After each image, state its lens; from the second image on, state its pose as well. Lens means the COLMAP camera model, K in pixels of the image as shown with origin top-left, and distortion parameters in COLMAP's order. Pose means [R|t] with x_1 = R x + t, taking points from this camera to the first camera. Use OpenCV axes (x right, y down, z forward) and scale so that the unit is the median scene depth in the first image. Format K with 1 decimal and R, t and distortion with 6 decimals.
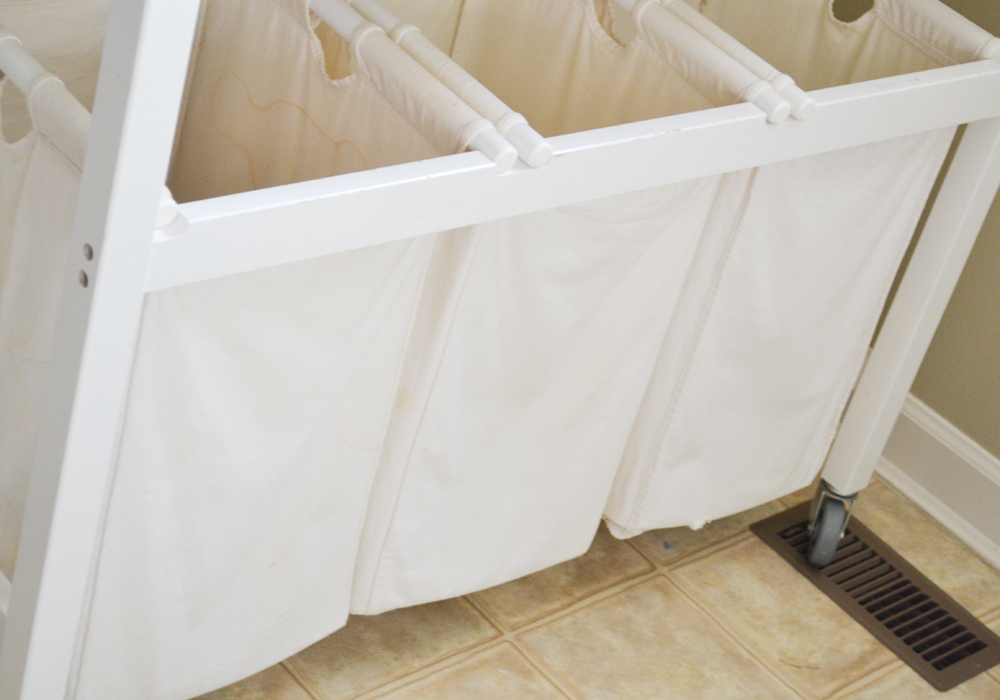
lens RADIAL K [[2152.6, 0, 537.0], [0, 2152.6, 386.3], [0, 0, 1]] dist [0.035802, 0.000000]
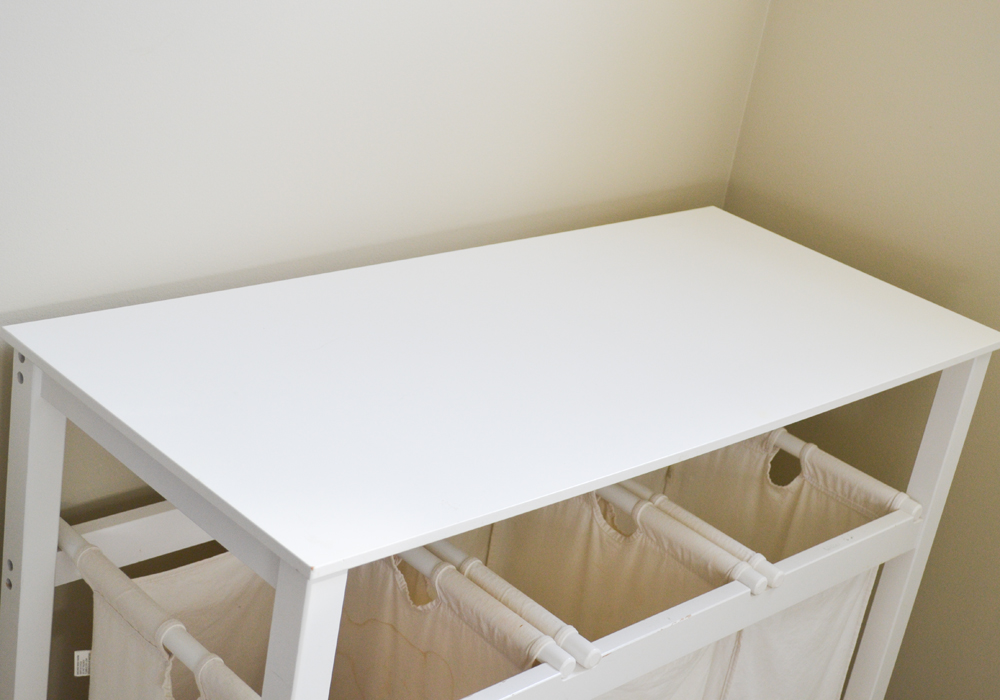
lens RADIAL K [[1601.5, 0, 531.5], [0, 1601.5, 373.2], [0, 0, 1]] dist [-0.010852, 0.000000]
pose [[0.992786, -0.110589, 0.046316, -0.052141], [0.116620, 0.980386, -0.158880, -0.110542], [-0.027837, 0.163135, 0.986211, 0.030104]]
